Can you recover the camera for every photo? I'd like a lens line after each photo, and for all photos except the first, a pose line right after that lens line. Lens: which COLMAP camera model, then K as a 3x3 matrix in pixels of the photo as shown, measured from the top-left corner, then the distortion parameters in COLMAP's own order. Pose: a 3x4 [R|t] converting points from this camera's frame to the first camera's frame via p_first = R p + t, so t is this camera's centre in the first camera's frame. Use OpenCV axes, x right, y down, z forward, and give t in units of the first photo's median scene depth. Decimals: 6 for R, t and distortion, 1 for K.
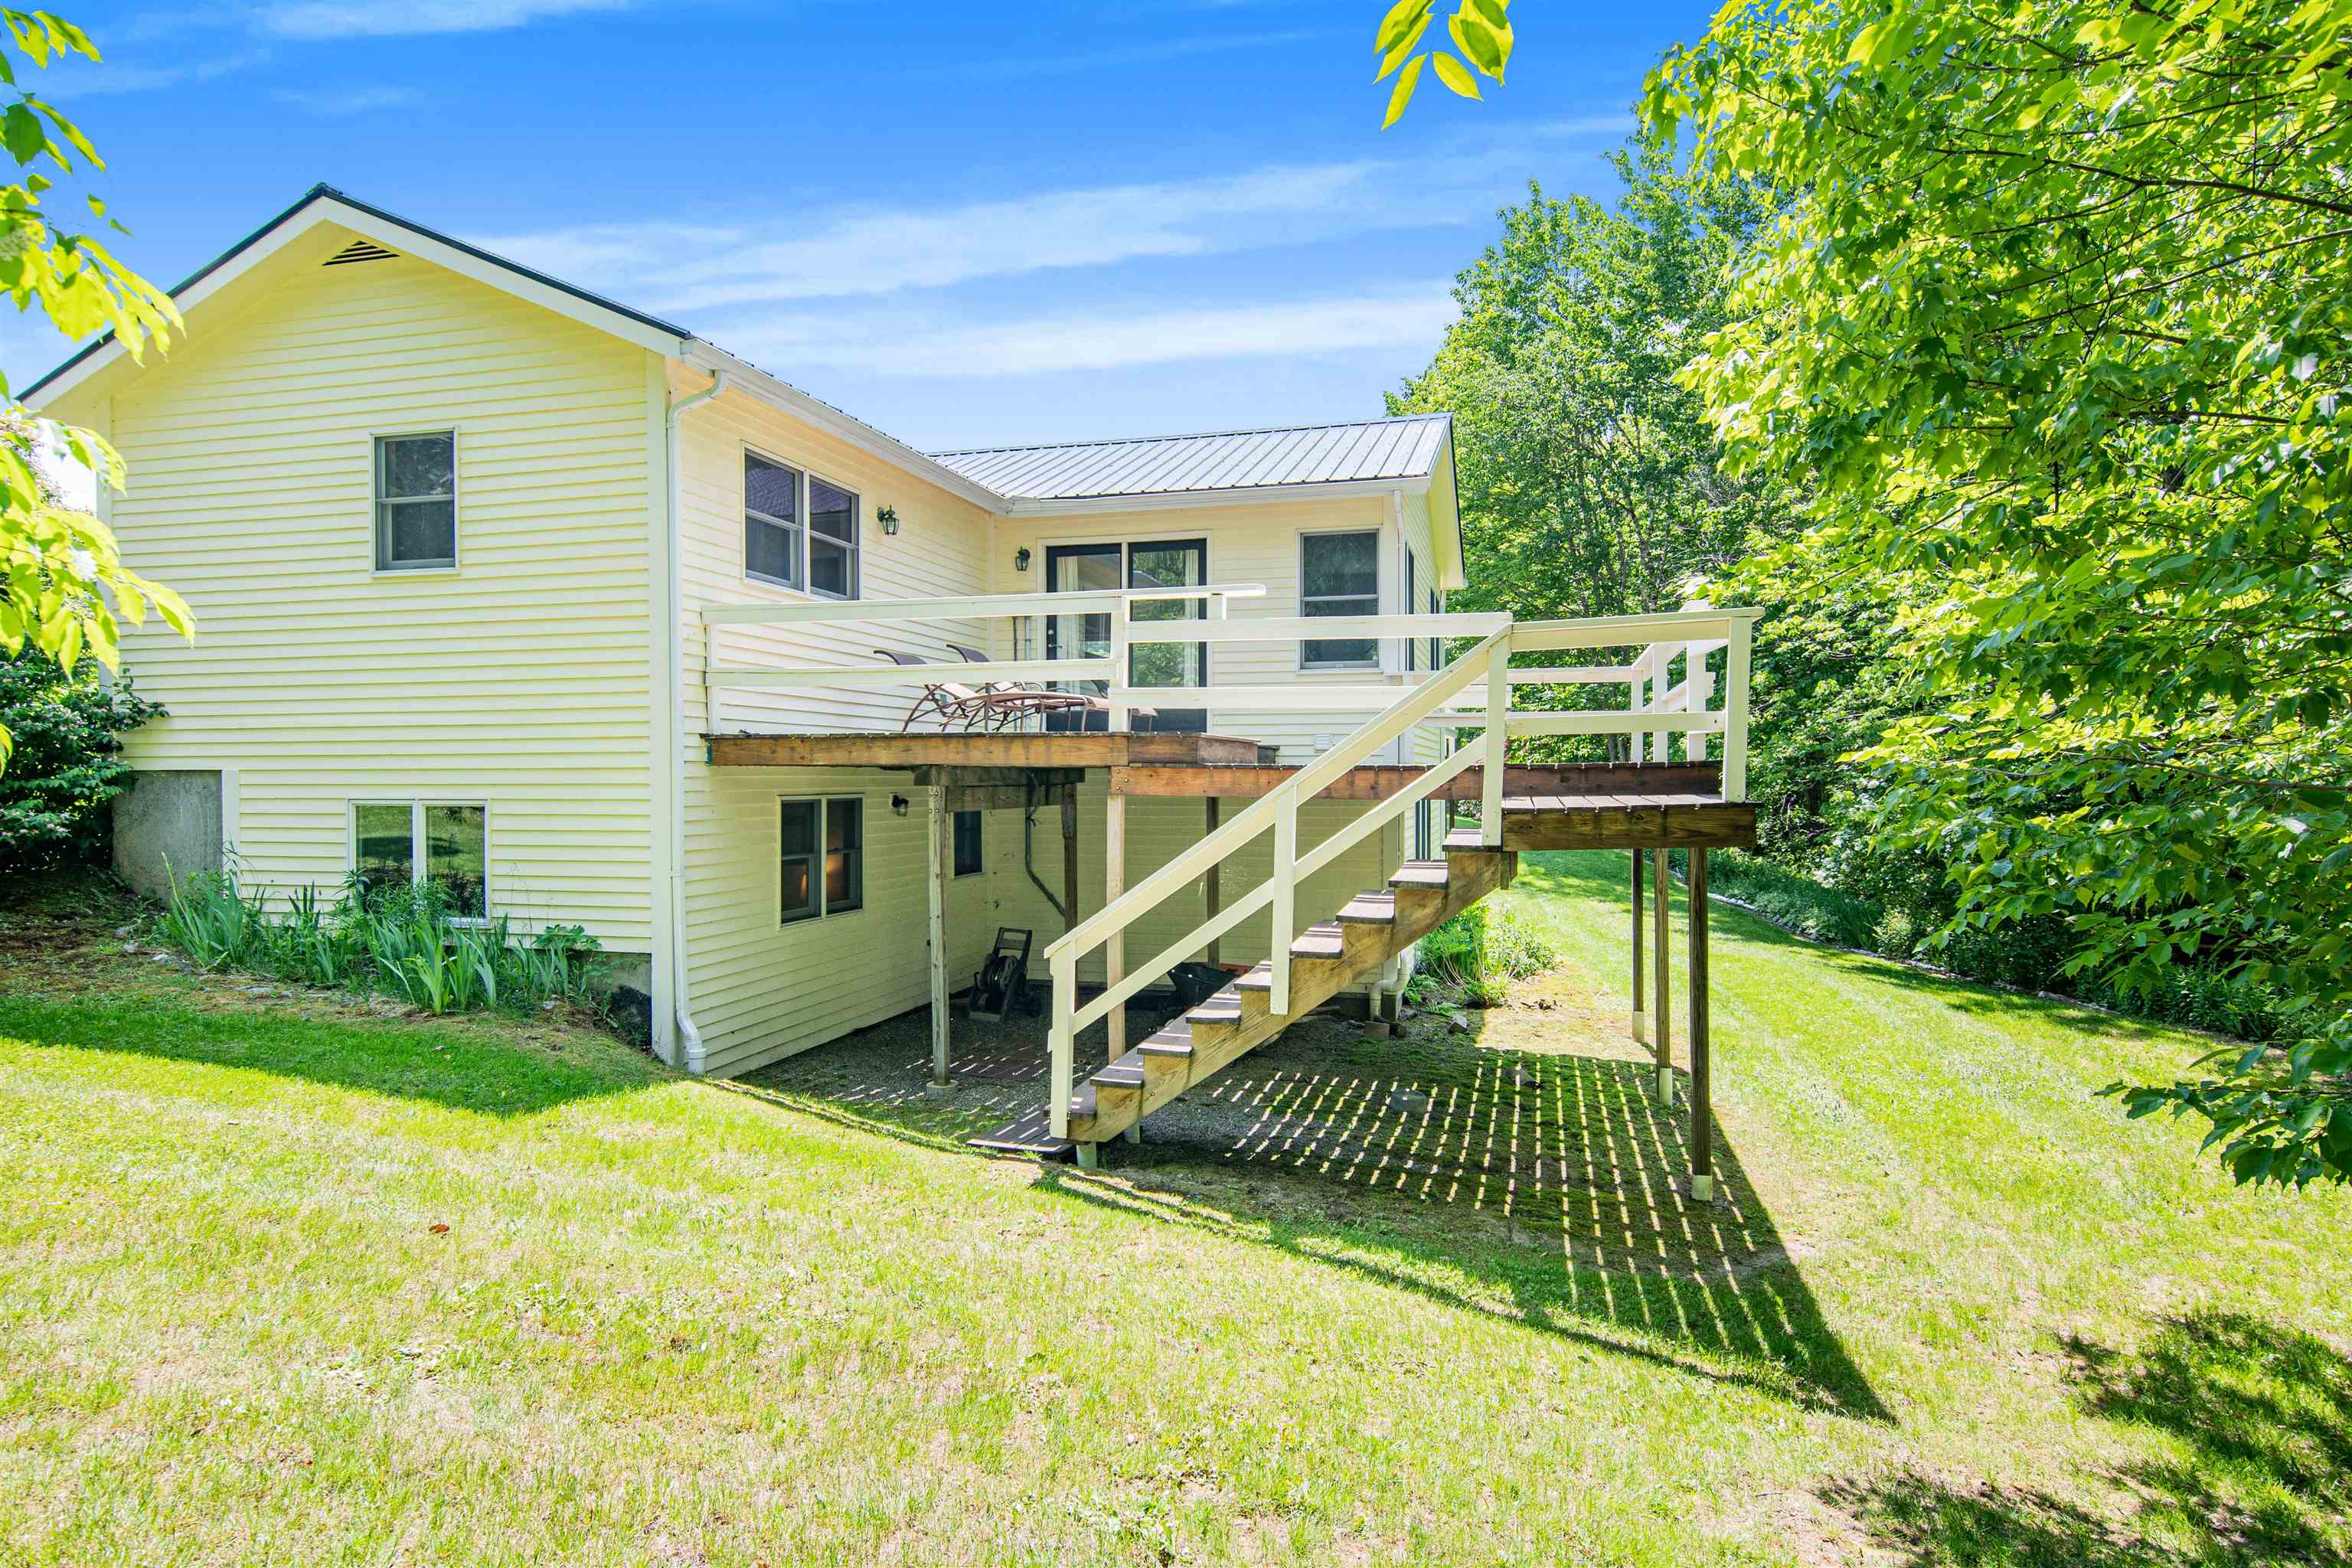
lens RADIAL K [[1299.1, 0, 1179.6], [0, 1299.1, 797.1], [0, 0, 1]] dist [-0.000398, -0.000450]
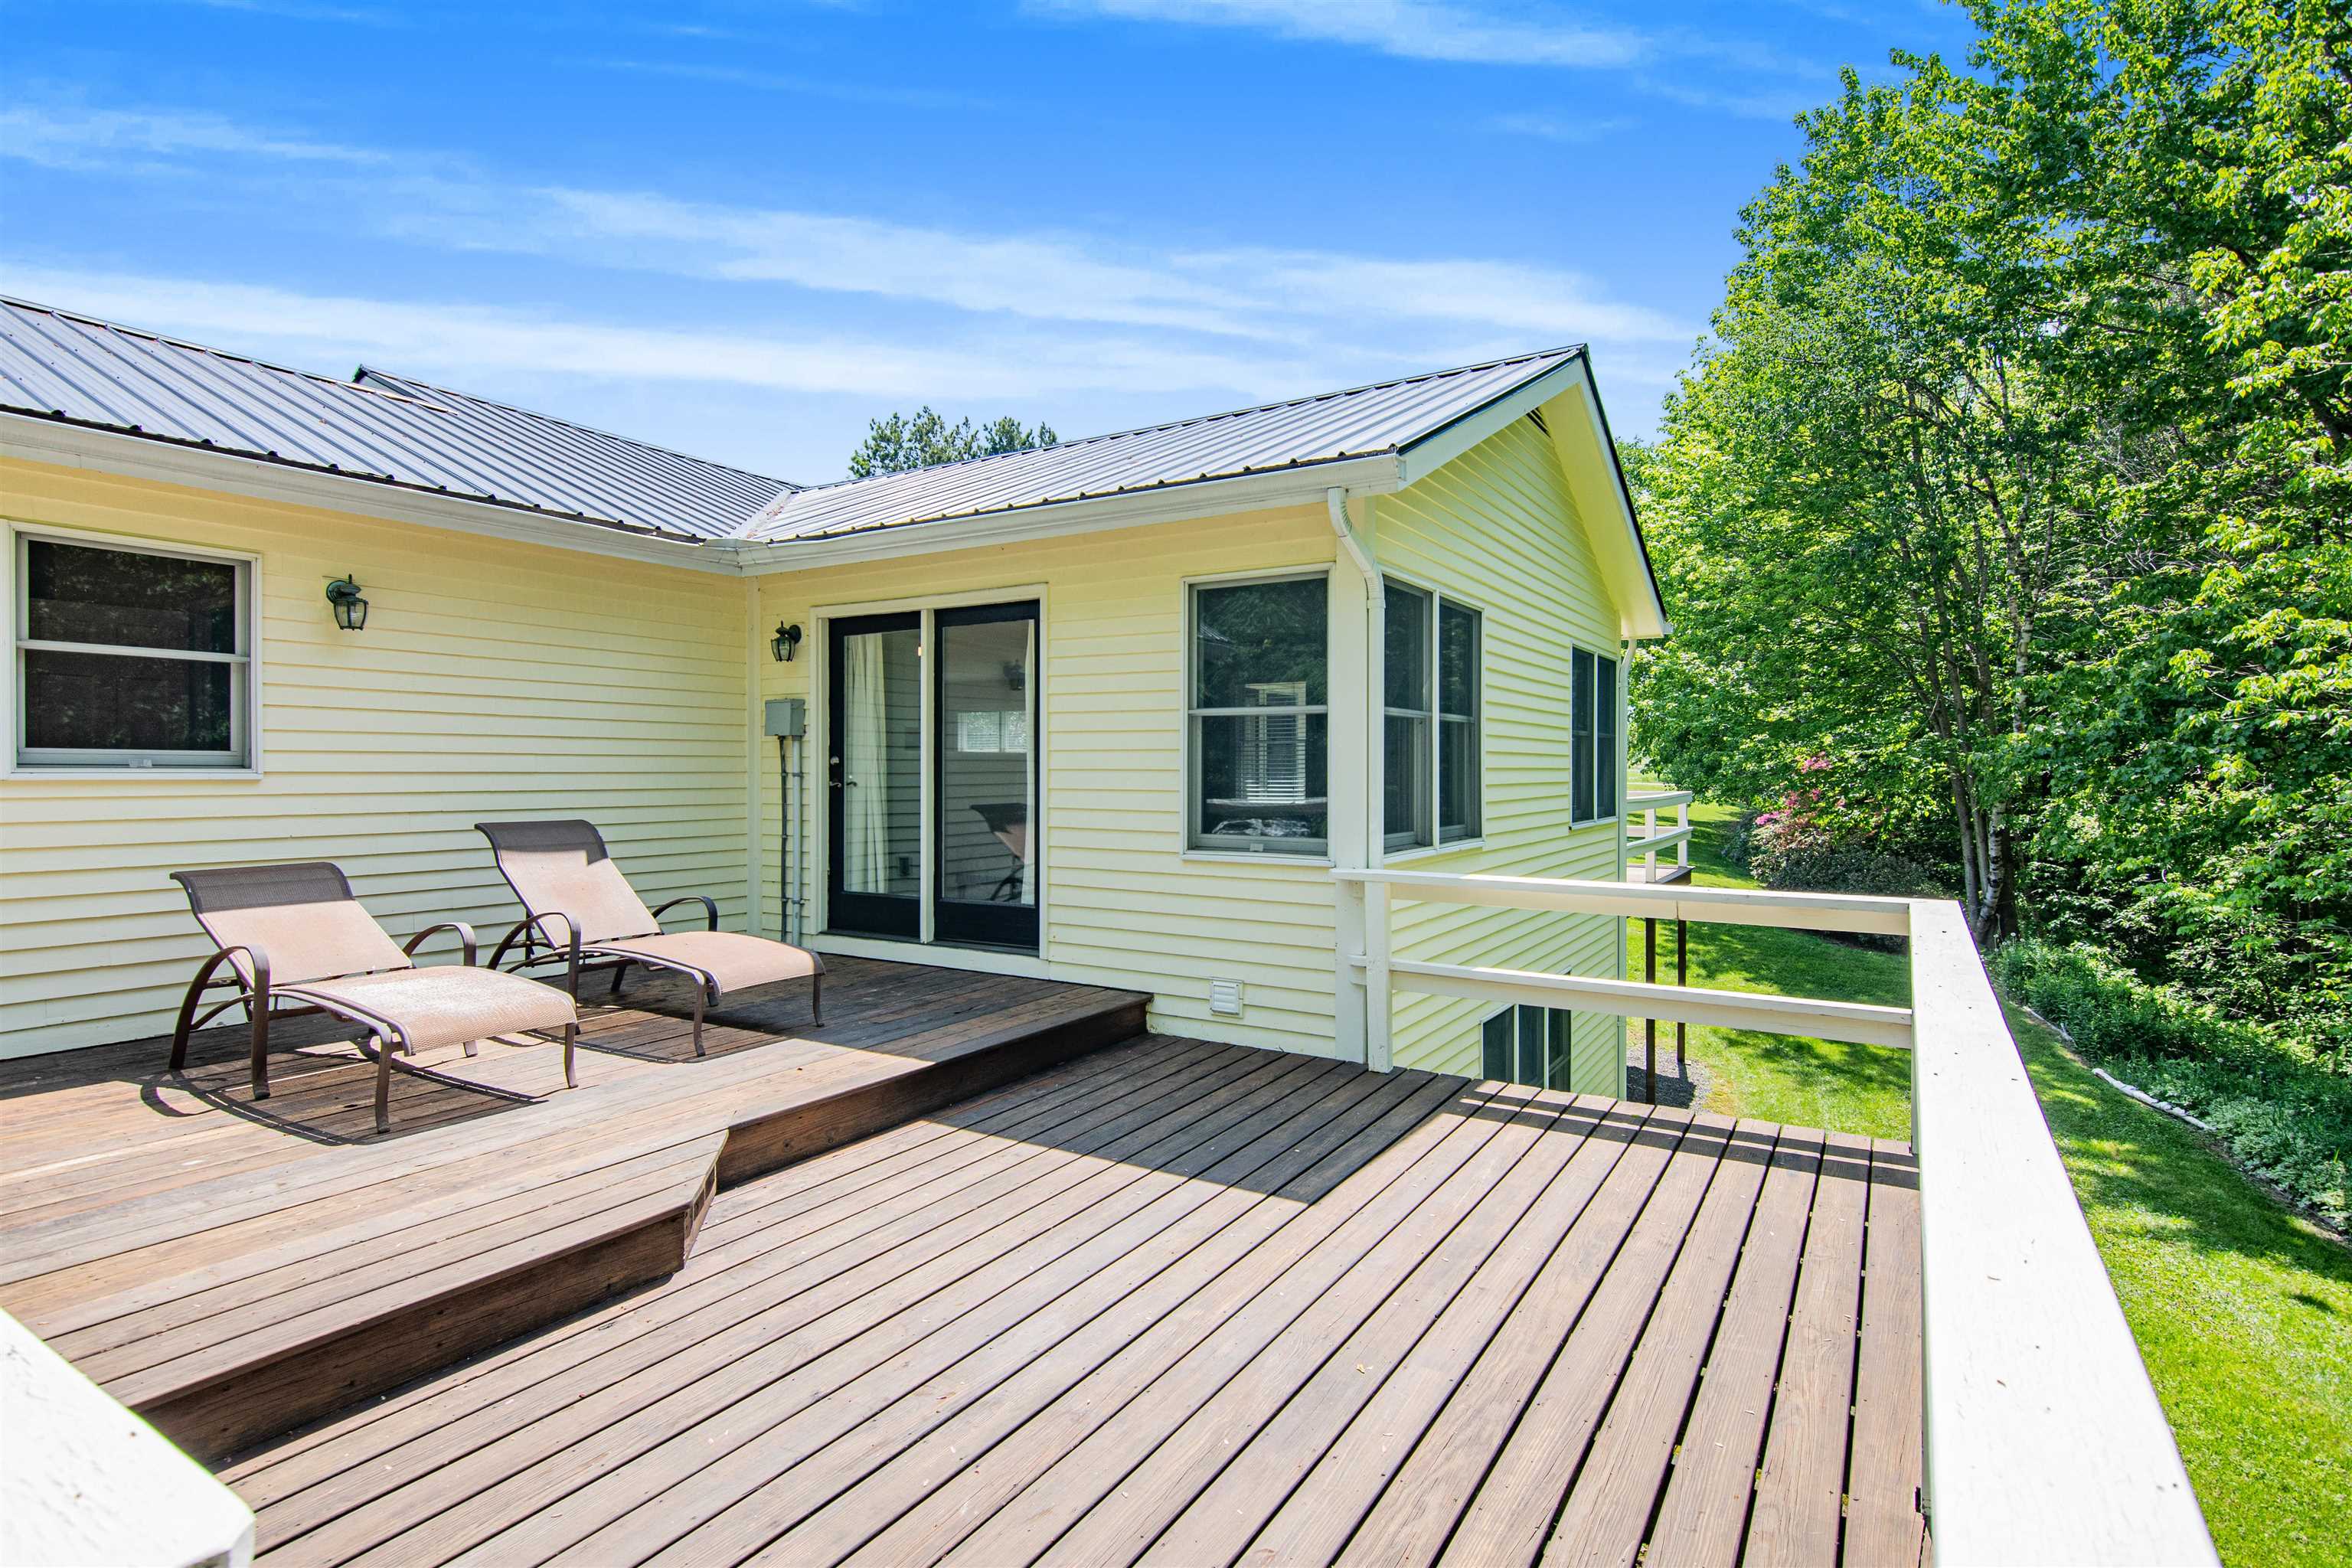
lens RADIAL K [[1133.6, 0, 1169.1], [0, 1133.6, 781.3], [0, 0, 1]] dist [0.019348, -0.019890]
pose [[0.955170, 0.010597, -0.295869, 0.108045], [-0.010830, 0.999941, 0.000850, -0.062437], [0.295861, 0.002393, 0.955228, 0.283246]]
